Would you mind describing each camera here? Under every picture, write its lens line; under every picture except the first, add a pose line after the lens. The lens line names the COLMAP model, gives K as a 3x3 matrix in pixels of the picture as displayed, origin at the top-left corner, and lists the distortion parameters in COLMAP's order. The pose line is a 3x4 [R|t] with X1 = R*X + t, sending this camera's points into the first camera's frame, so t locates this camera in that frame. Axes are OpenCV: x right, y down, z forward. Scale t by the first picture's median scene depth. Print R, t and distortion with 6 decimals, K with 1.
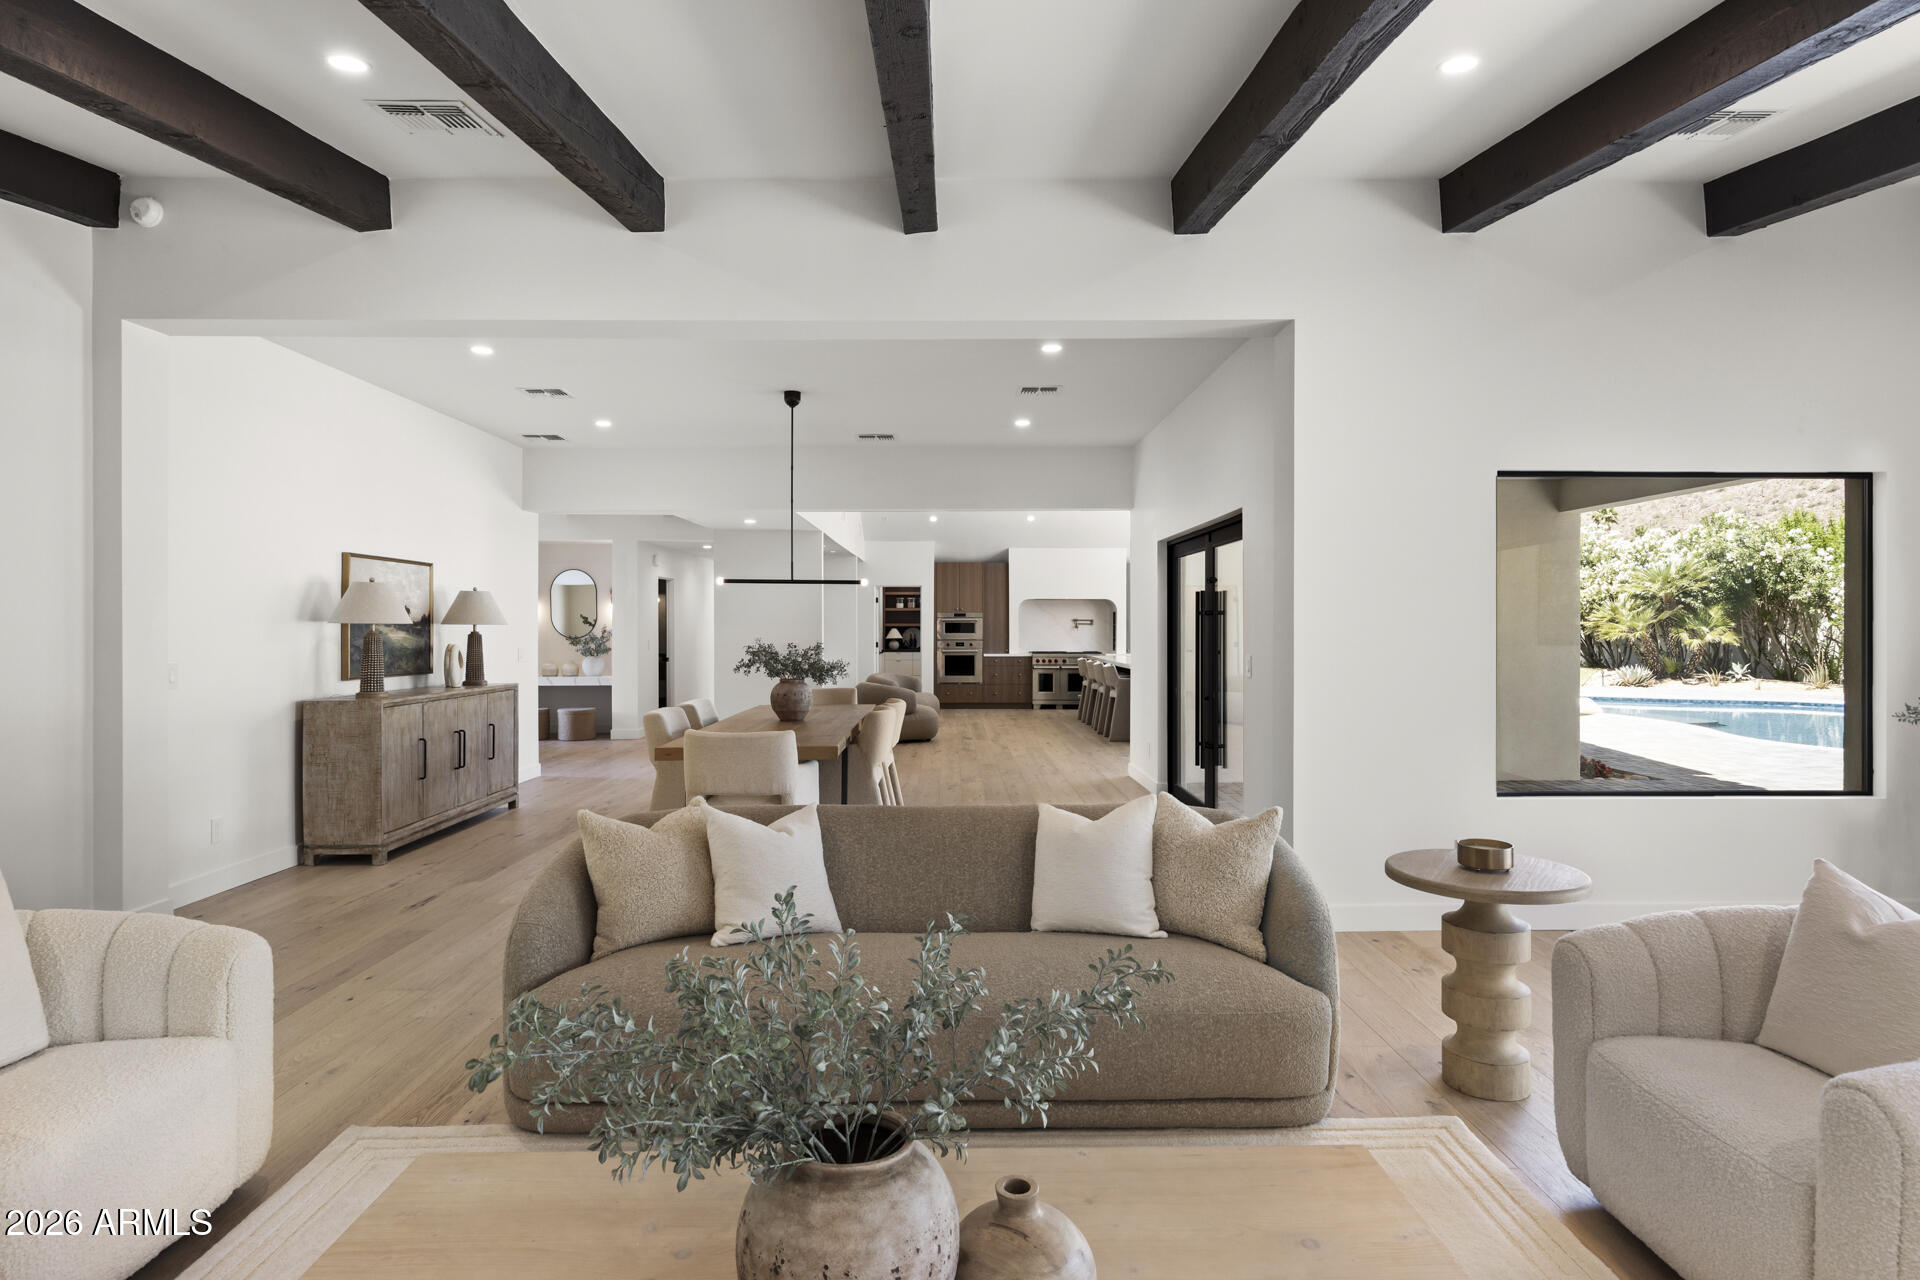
lens RADIAL K [[1059.4, 0, 961.6], [0, 1059.4, 633.7], [0, 0, 1]] dist [0.000377, 0.000042]
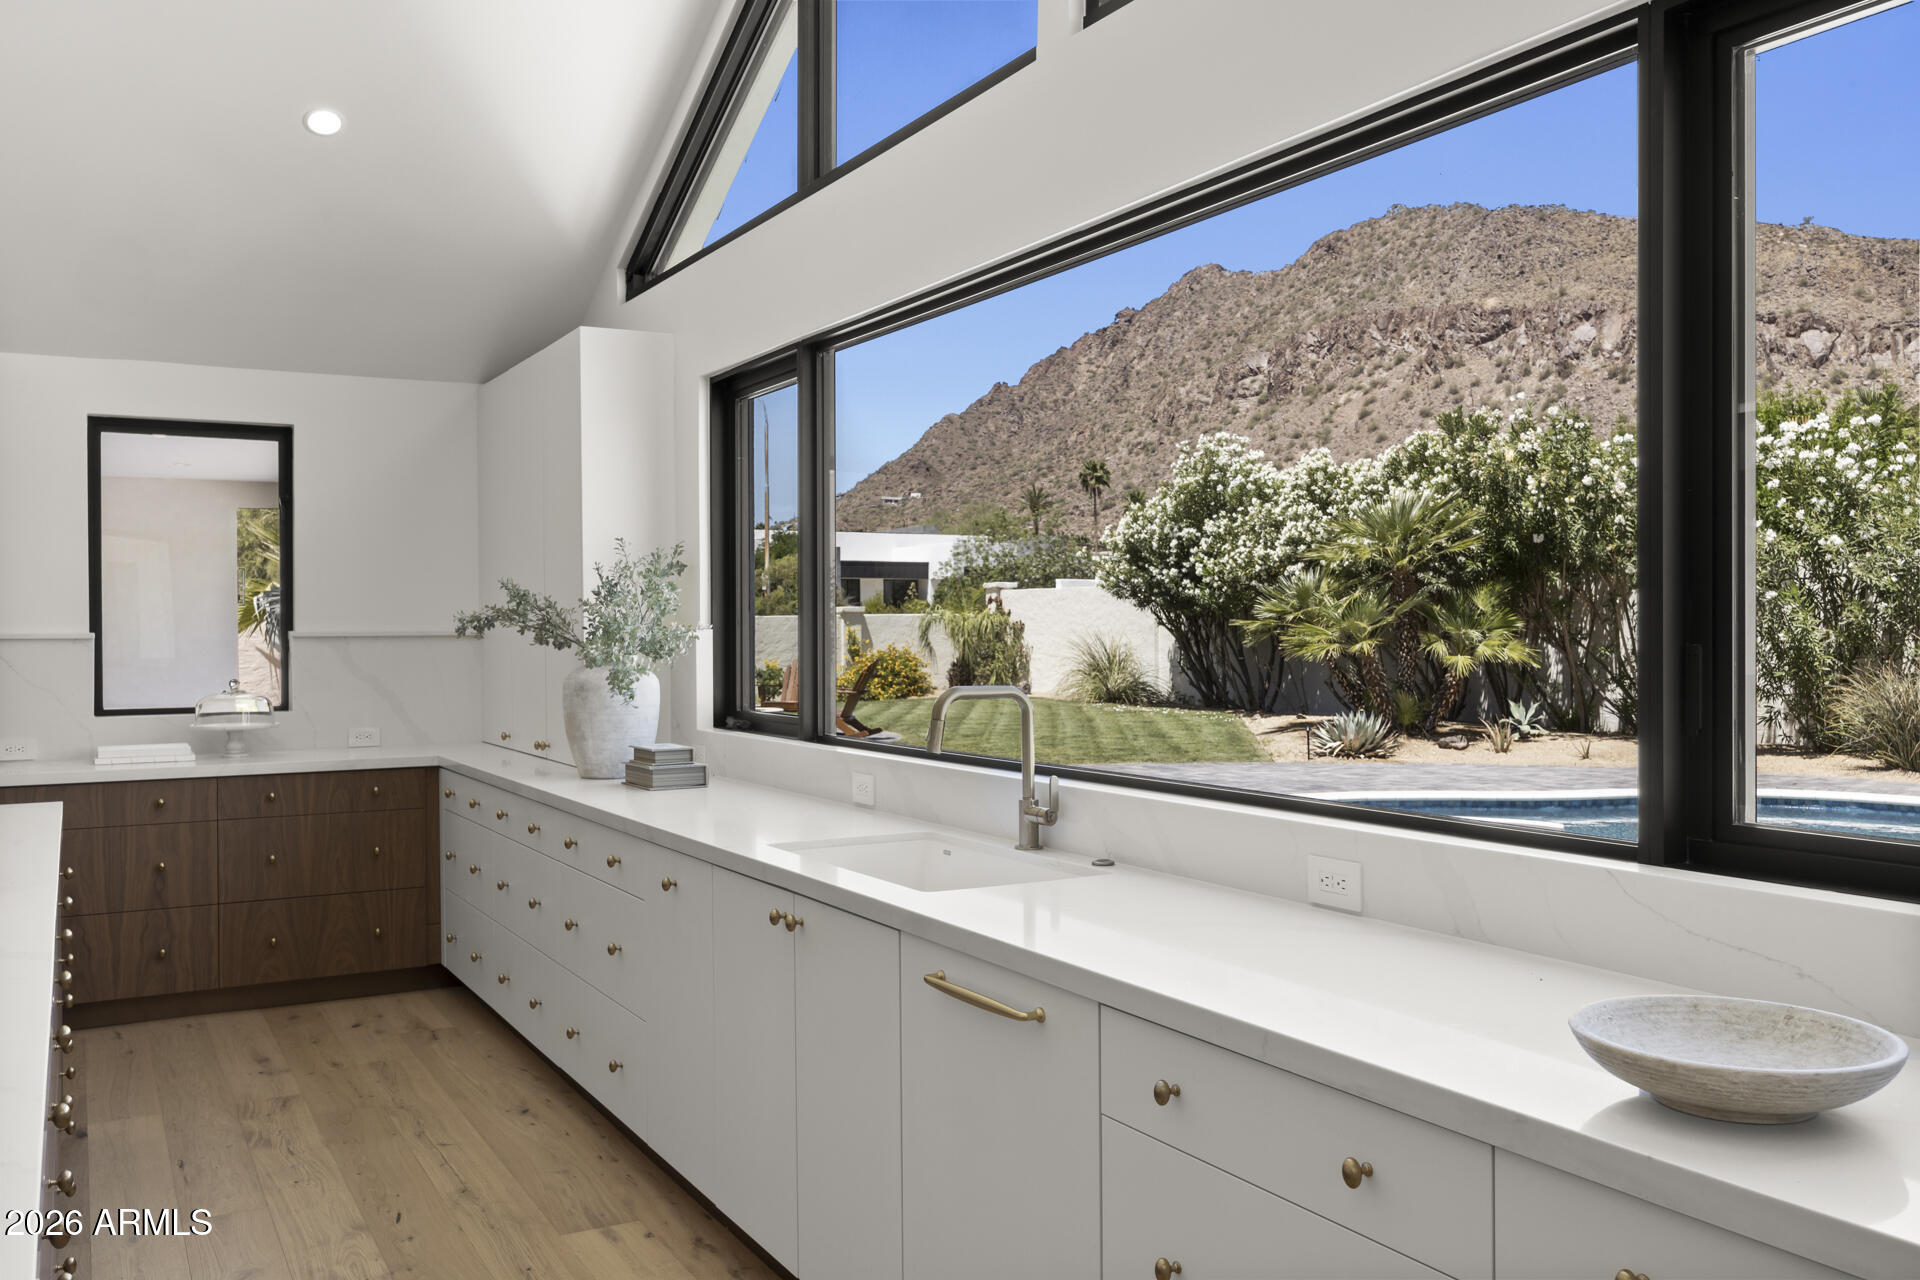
lens RADIAL K [[1645.4, 0, 959.2], [0, 1645.4, 639.8], [0, 0, 1]] dist [0.000477, 0.000113]
pose [[0.880310, -0.007662, 0.474338, 0.127555], [0.009914, 0.999948, -0.002247, -0.002322], [-0.474296, 0.006680, 0.880340, 0.437858]]
